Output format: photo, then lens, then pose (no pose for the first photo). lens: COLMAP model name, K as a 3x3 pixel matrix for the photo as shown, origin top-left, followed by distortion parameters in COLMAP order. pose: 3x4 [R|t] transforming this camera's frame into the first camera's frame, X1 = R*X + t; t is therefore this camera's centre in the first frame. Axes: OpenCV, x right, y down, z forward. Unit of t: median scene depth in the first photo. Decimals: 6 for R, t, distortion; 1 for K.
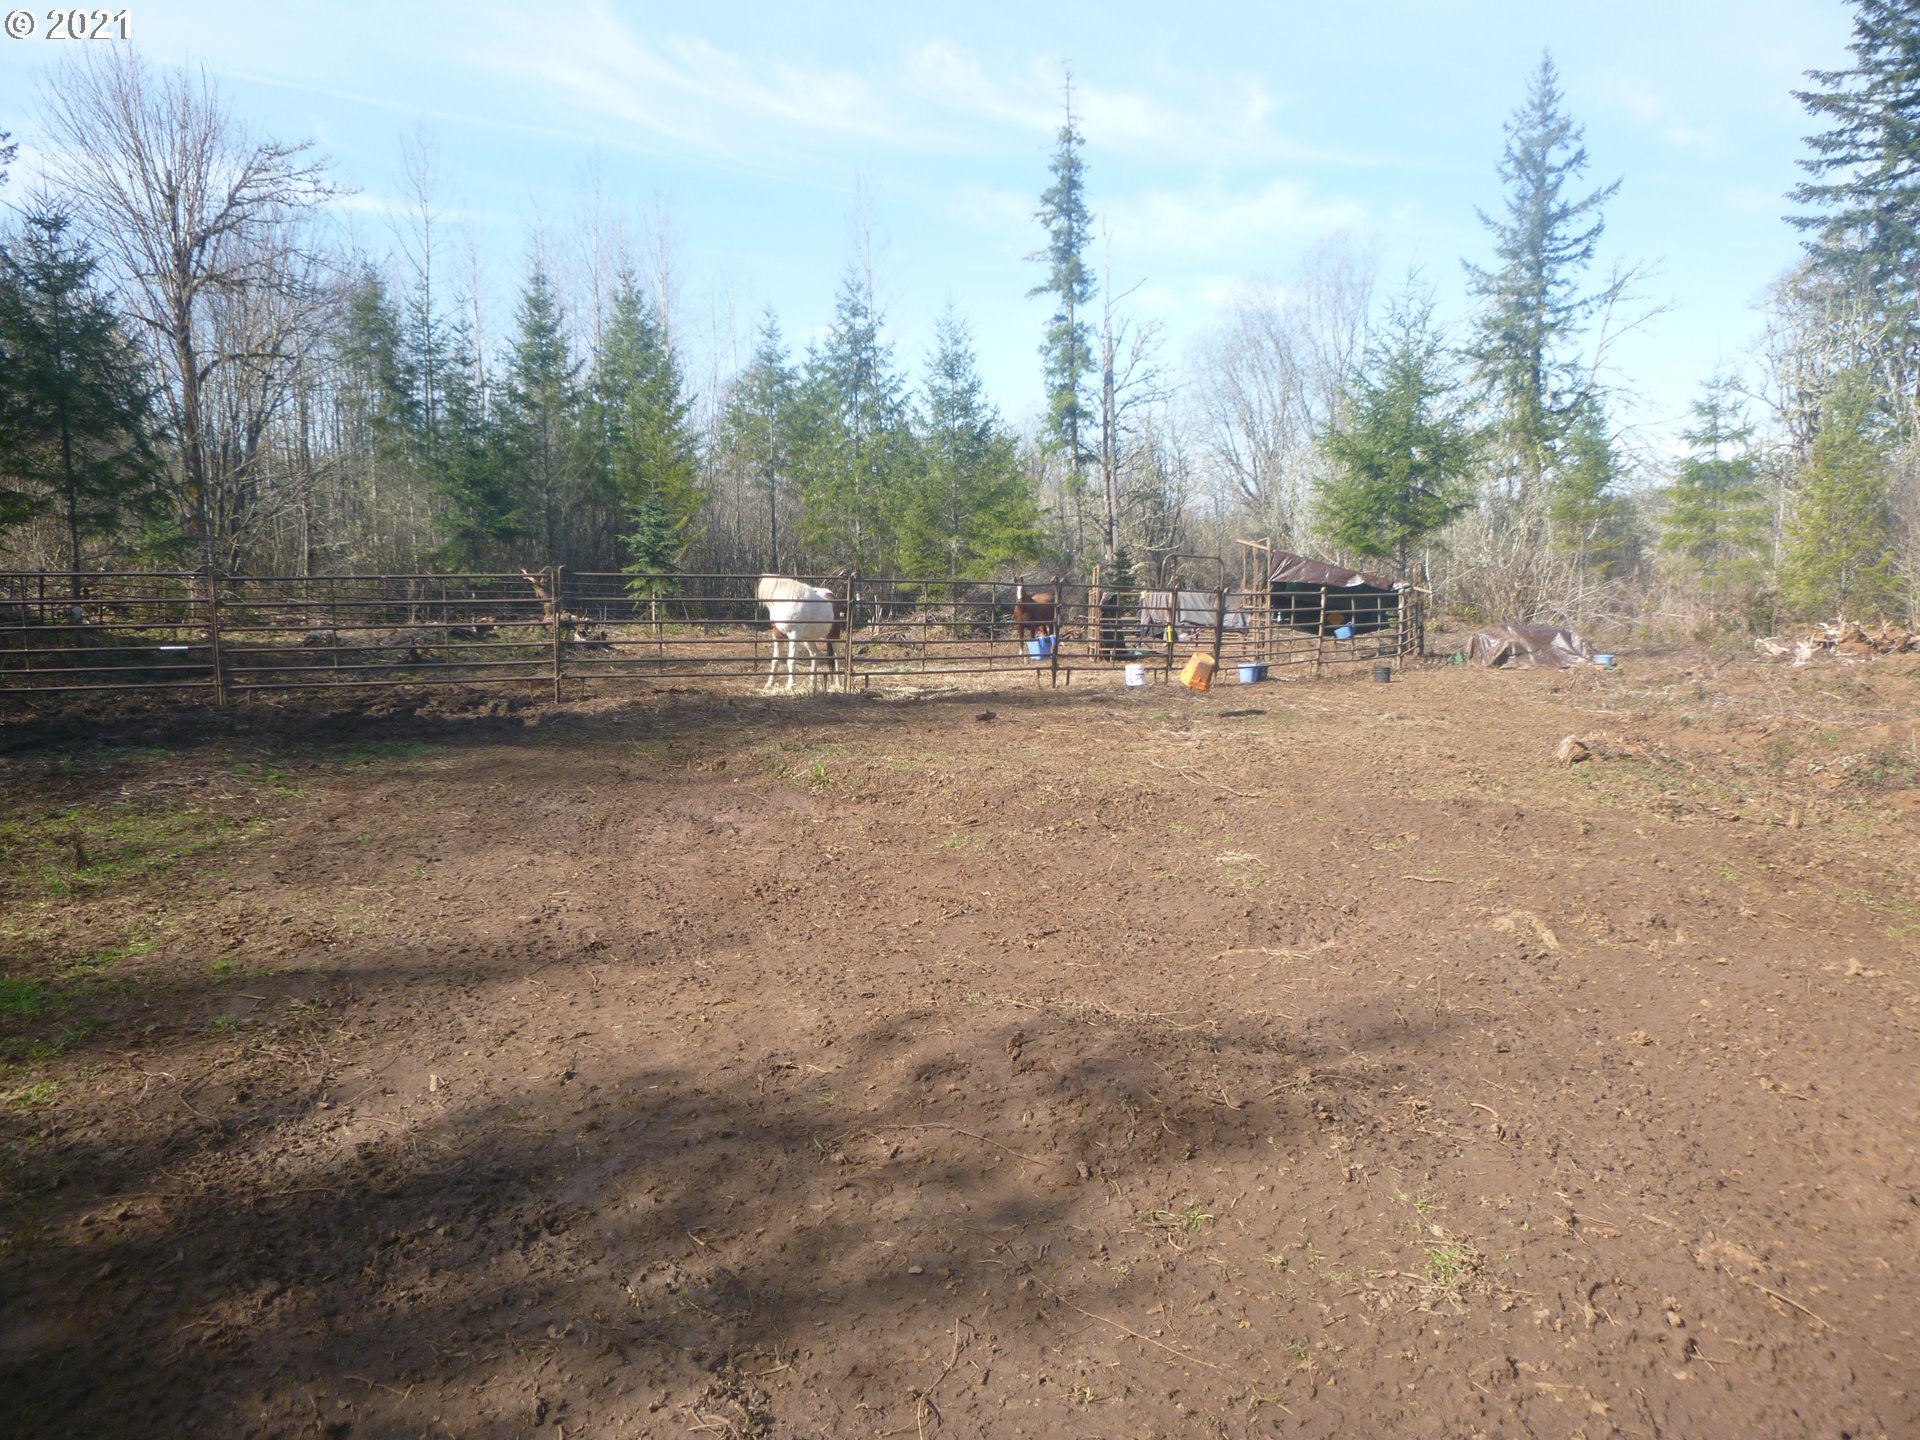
lens RADIAL K [[1366.3, 0, 960.0], [0, 1366.3, 720.0], [0, 0, 1]] dist [-0.038924, -0.003131]
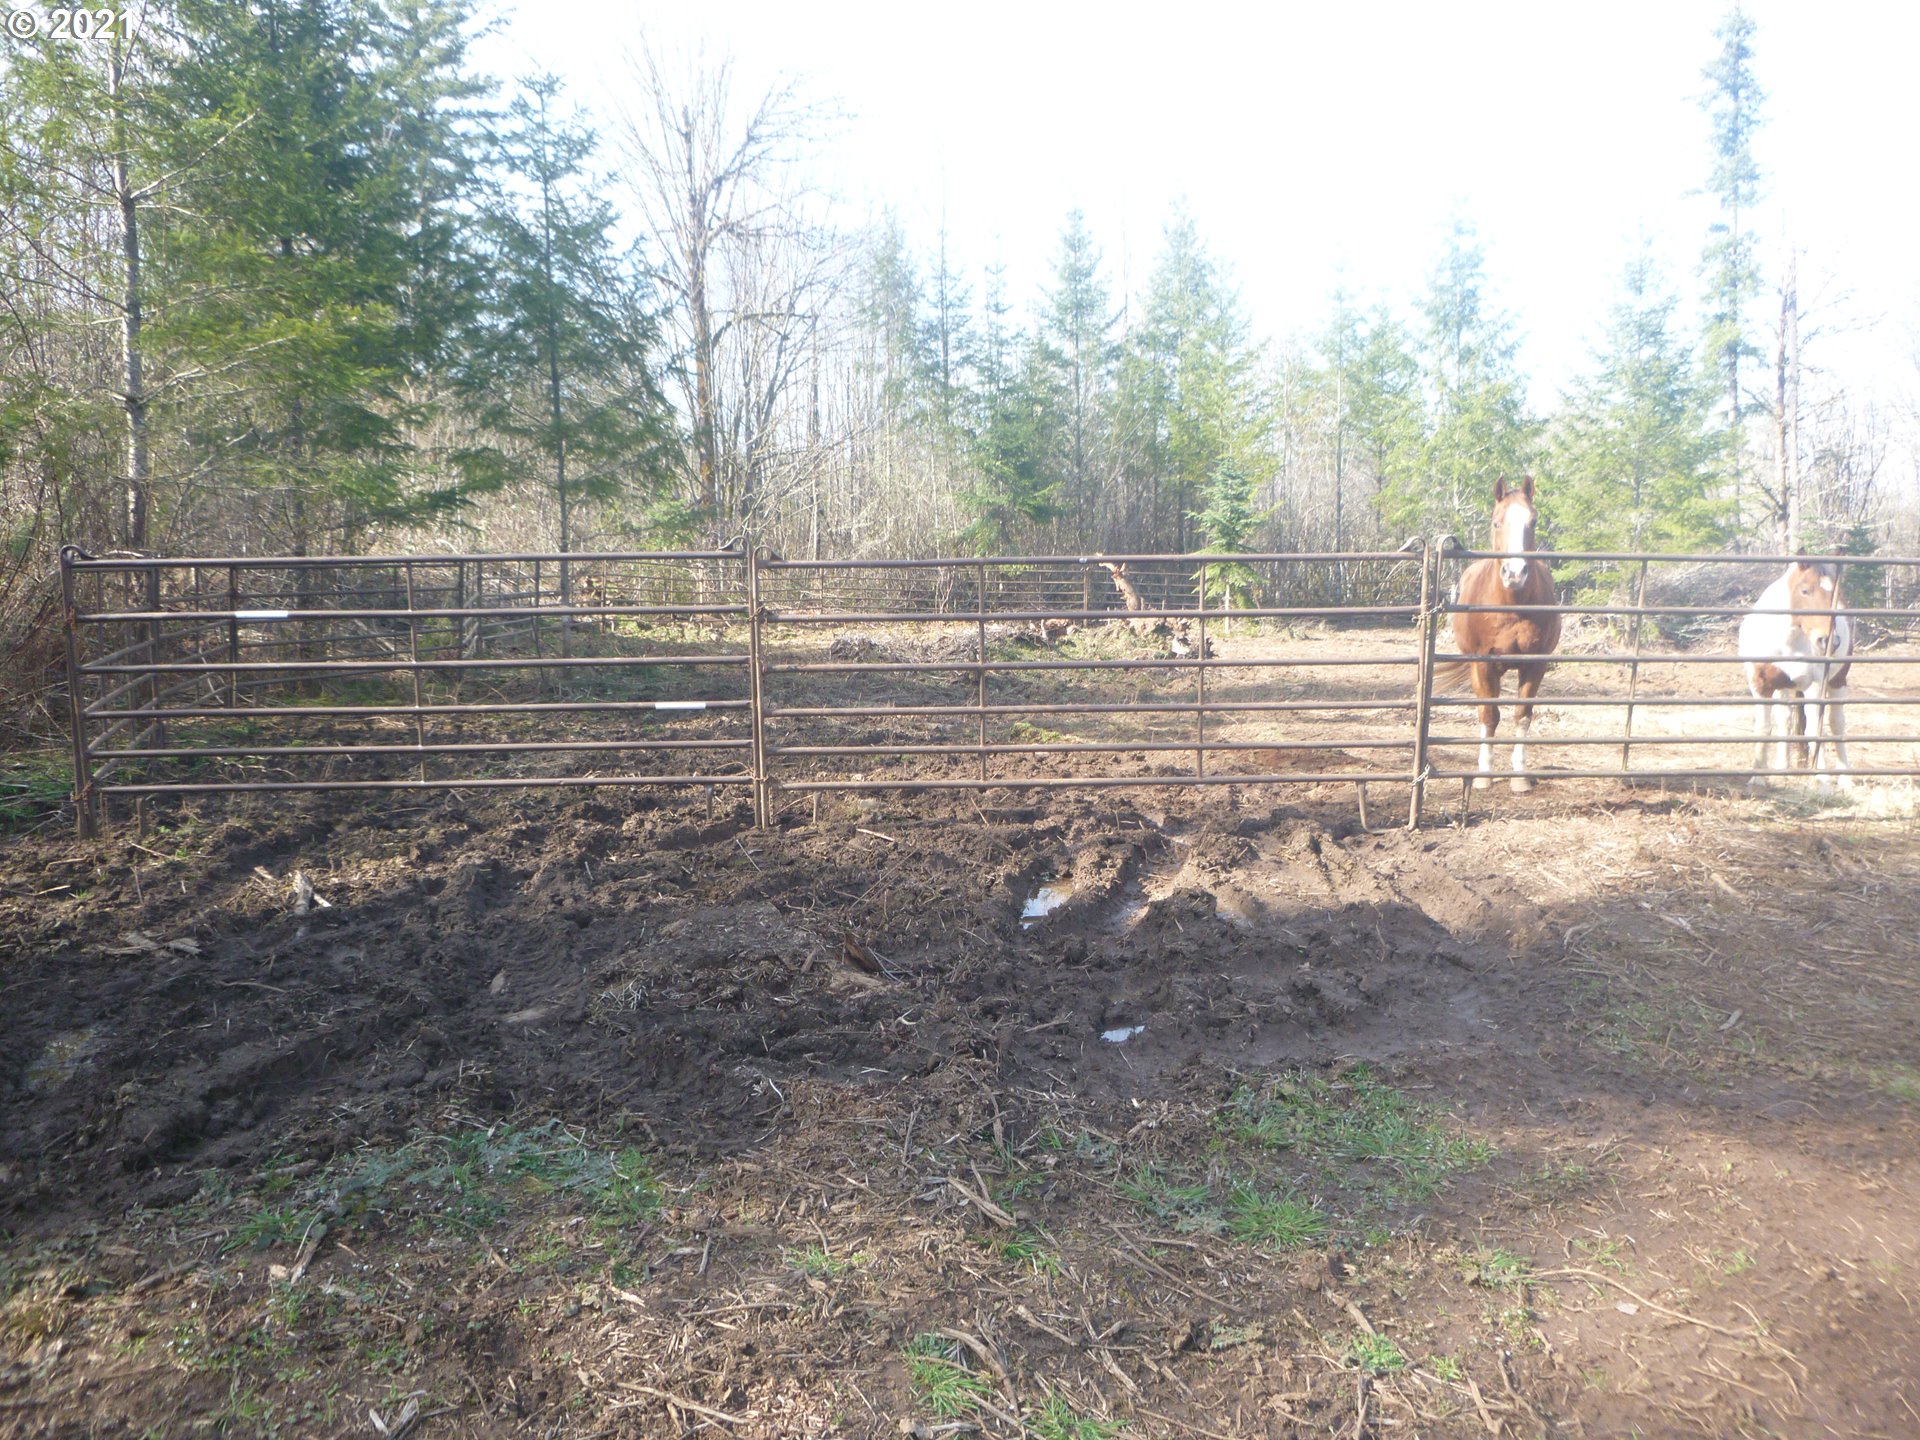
lens RADIAL K [[1366.3, 0, 960.0], [0, 1366.3, 720.0], [0, 0, 1]] dist [-0.038924, -0.003131]
pose [[0.947641, 0.030614, -0.317866, -0.115064], [-0.027917, 0.999525, 0.013038, -0.019972], [0.318115, -0.003481, 0.948046, 0.195463]]
